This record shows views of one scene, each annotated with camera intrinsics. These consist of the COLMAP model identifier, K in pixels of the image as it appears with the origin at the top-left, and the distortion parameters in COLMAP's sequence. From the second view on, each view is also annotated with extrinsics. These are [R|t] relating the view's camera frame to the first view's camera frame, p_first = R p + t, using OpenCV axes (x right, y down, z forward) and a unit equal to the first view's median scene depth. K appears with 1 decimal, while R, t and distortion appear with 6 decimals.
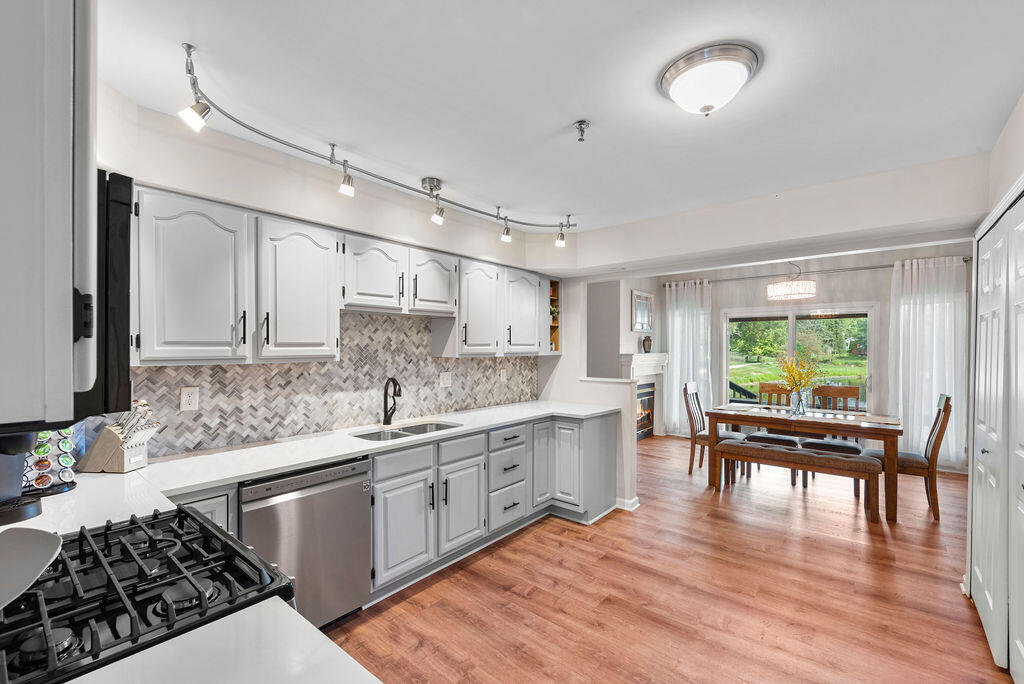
lens RADIAL K [[435.1, 0, 512.4], [0, 435.1, 349.6], [0, 0, 1]] dist [0.000669, 0.000009]
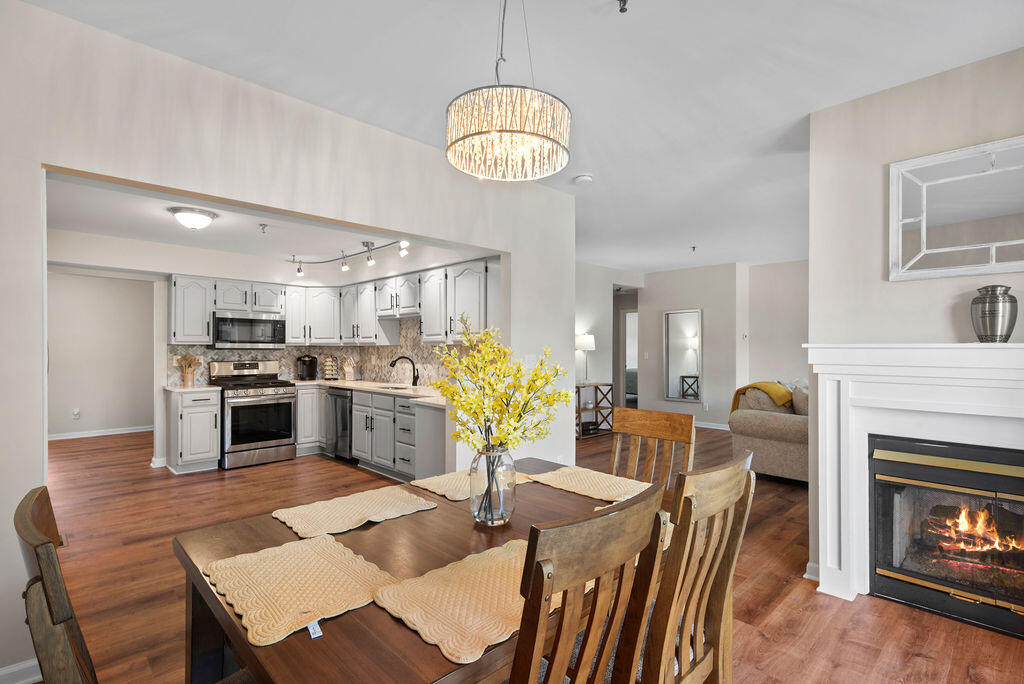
lens RADIAL K [[489.9, 0, 516.1], [0, 489.9, 345.7], [0, 0, 1]] dist [0.002231, -0.000012]
pose [[-0.104368, -0.003454, -0.994533, 1.560944], [-0.003905, 0.999988, -0.003063, 0.028435], [0.994531, 0.003564, -0.104380, 1.640442]]
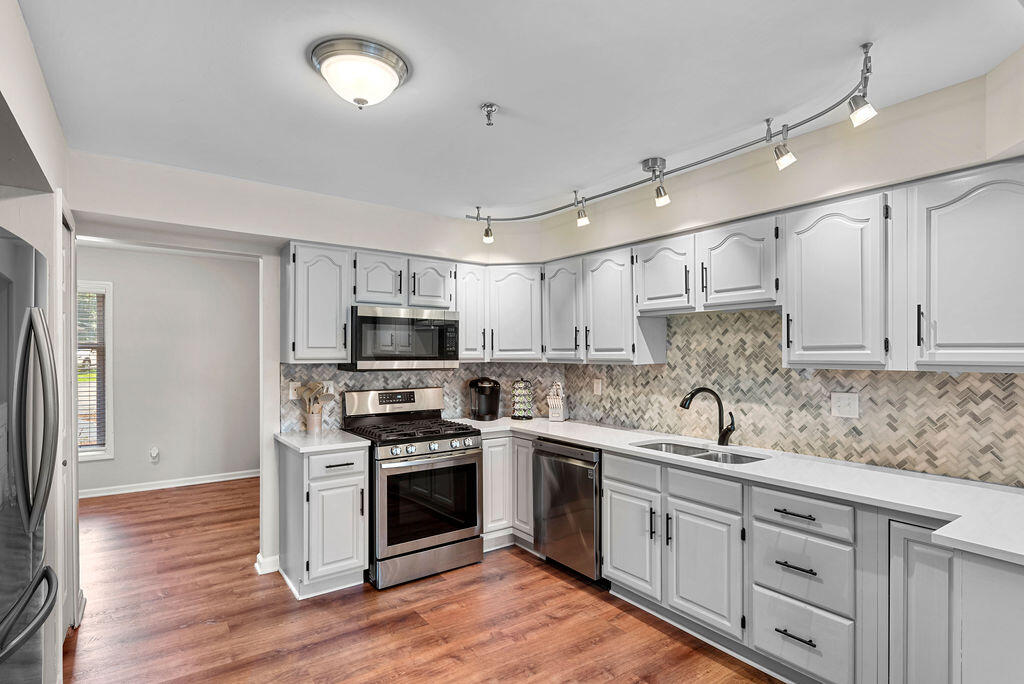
lens RADIAL K [[529.6, 0, 512.5], [0, 529.6, 348.5], [0, 0, 1]] dist [-0.004781, -0.000386]
pose [[-0.262493, -0.005069, -0.964921, 0.829437], [-0.002740, 0.999986, -0.004508, -0.006739], [0.964930, 0.001460, -0.262503, 0.918016]]
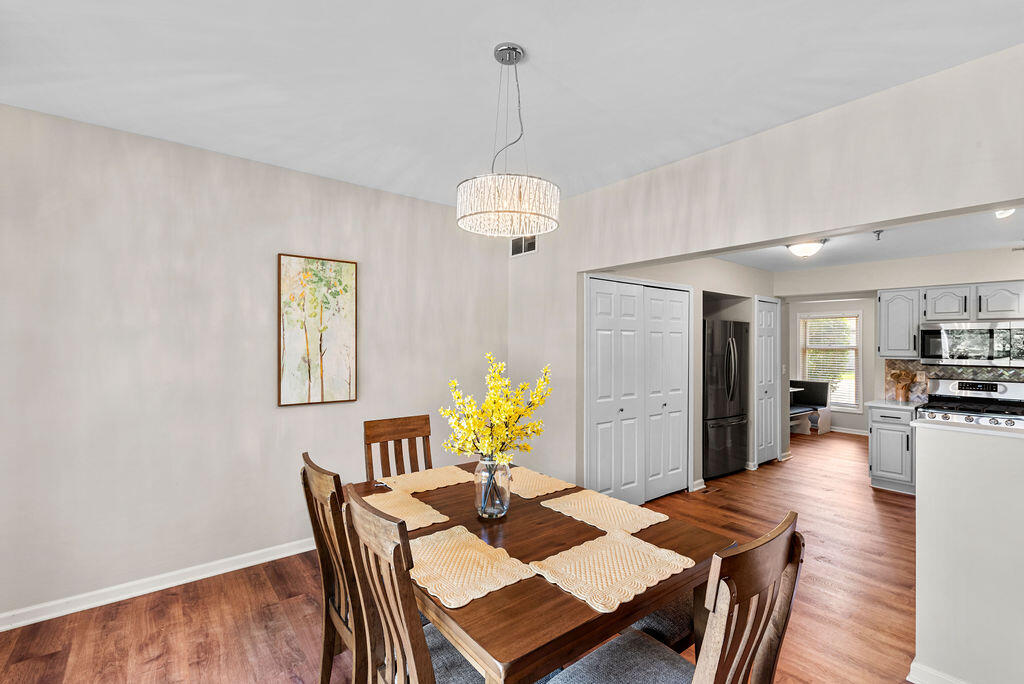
lens RADIAL K [[470.4, 0, 513.6], [0, 470.4, 344.5], [0, 0, 1]] dist [-0.001815, -0.000296]
pose [[-0.975054, -0.006321, 0.221879, 0.821126], [-0.006177, 0.999980, 0.001346, -0.026423], [-0.221883, -0.000059, -0.975073, 2.232792]]
